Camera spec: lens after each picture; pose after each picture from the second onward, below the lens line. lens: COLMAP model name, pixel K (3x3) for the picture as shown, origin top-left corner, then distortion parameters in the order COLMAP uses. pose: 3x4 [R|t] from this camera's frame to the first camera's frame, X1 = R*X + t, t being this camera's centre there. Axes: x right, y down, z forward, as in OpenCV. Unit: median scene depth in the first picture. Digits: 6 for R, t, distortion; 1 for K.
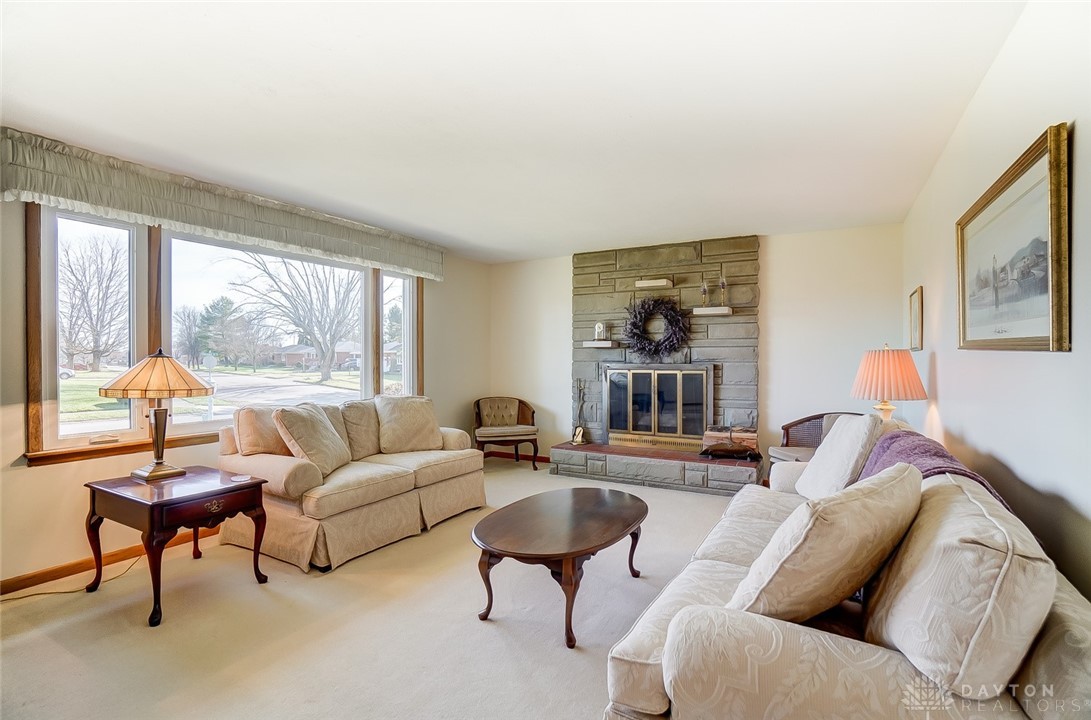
lens RADIAL K [[517.8, 0, 523.8], [0, 517.8, 354.5], [0, 0, 1]] dist [-0.038049, 0.018803]
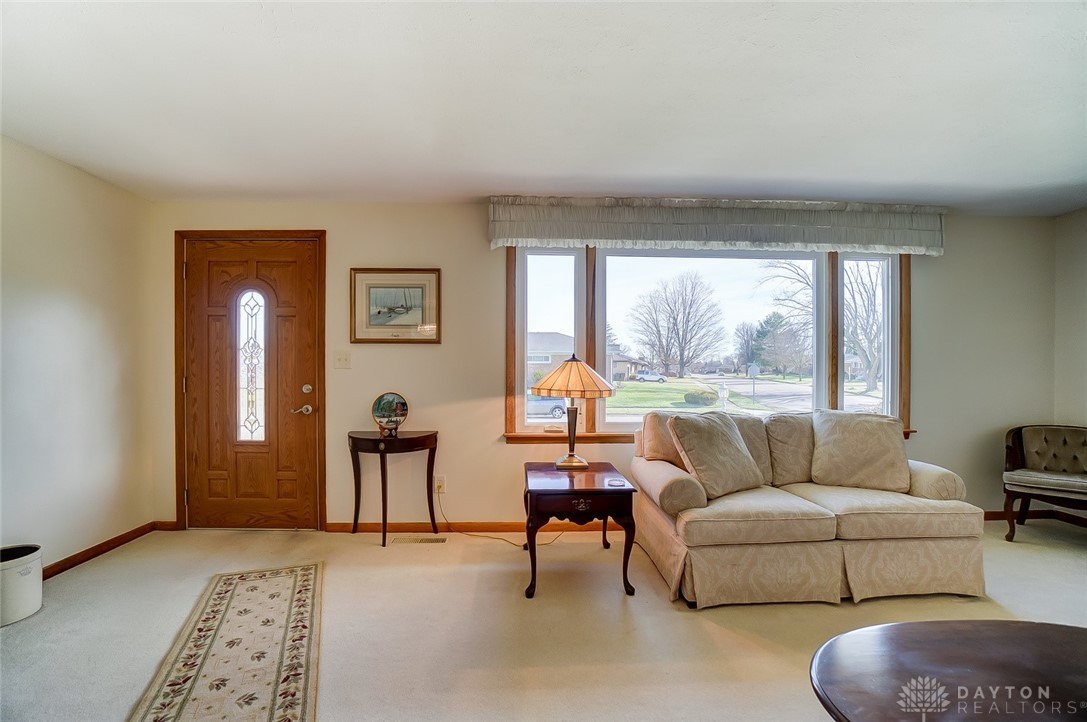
lens RADIAL K [[491.3, 0, 544.3], [0, 491.3, 367.7], [0, 0, 1]] dist [-0.044516, 0.013081]
pose [[0.562054, 0.001138, -0.827100, 0.119790], [0.004142, 0.999983, 0.004191, 0.011902], [0.827090, -0.005781, 0.562040, 0.274606]]
